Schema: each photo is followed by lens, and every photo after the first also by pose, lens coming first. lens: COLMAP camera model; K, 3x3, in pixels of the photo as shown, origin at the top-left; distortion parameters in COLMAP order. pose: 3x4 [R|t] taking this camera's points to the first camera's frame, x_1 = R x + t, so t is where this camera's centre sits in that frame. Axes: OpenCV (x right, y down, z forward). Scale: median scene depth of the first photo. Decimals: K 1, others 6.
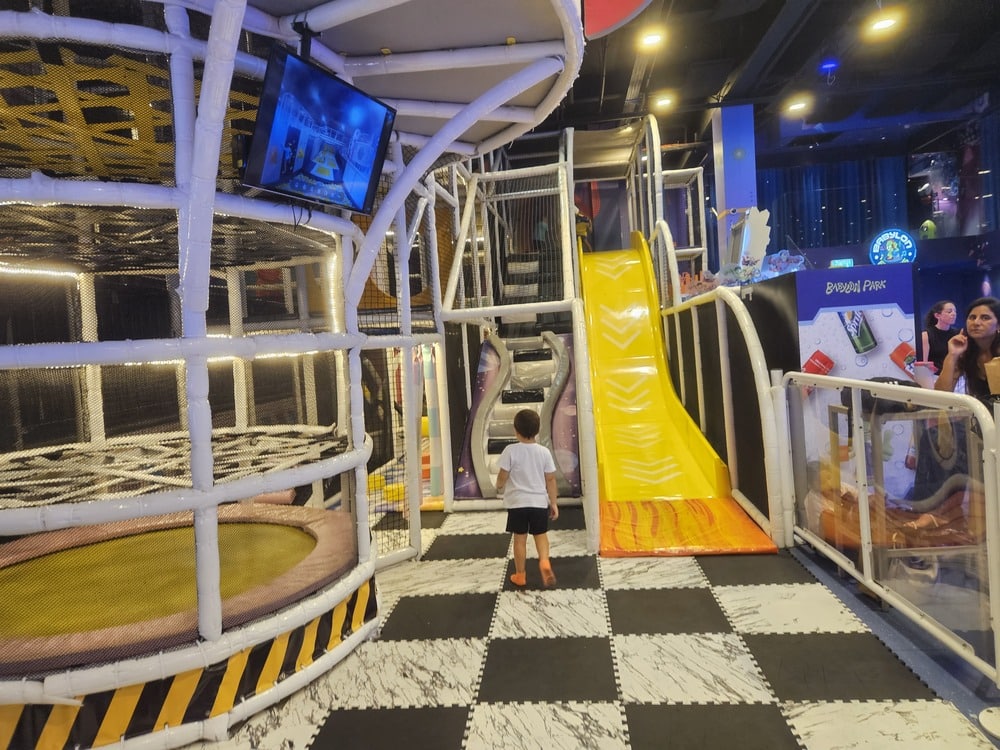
lens RADIAL K [[675.3, 0, 500.5], [0, 675.3, 366.4], [0, 0, 1]] dist [0.028018, -0.006232]
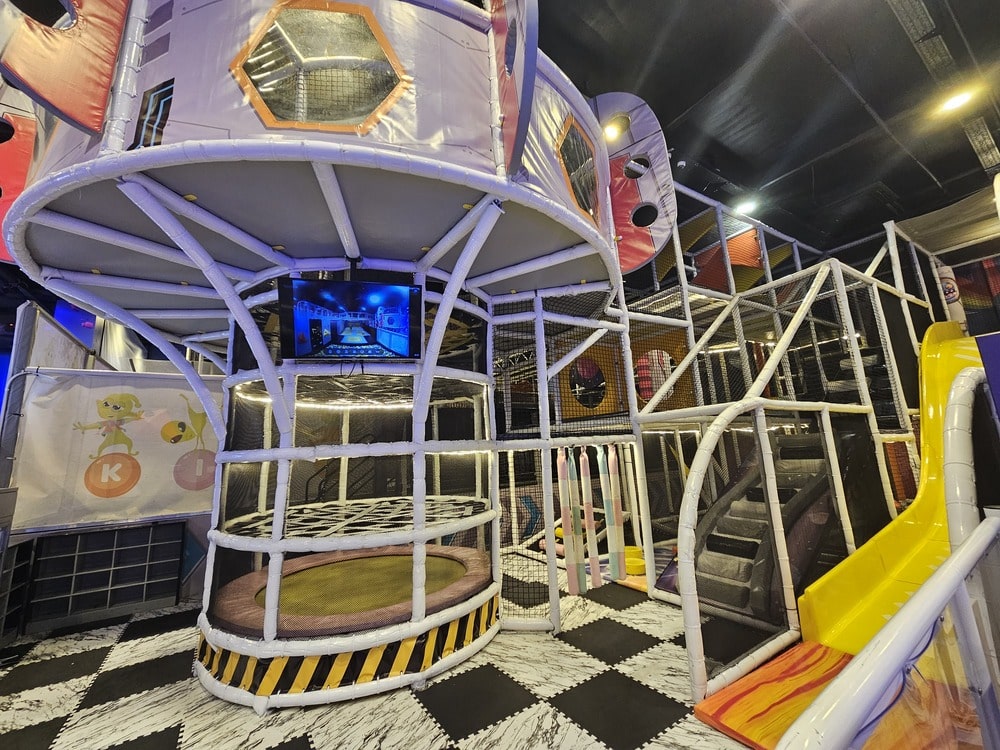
lens RADIAL K [[407.3, 0, 500.0], [0, 407.3, 375.0], [0, 0, 1]] dist [0.000315, 0.000016]
pose [[0.617559, -0.114877, -0.778090, 0.498624], [-0.019050, 0.986801, -0.160811, -0.047913], [0.786294, 0.114133, 0.607220, 0.536106]]
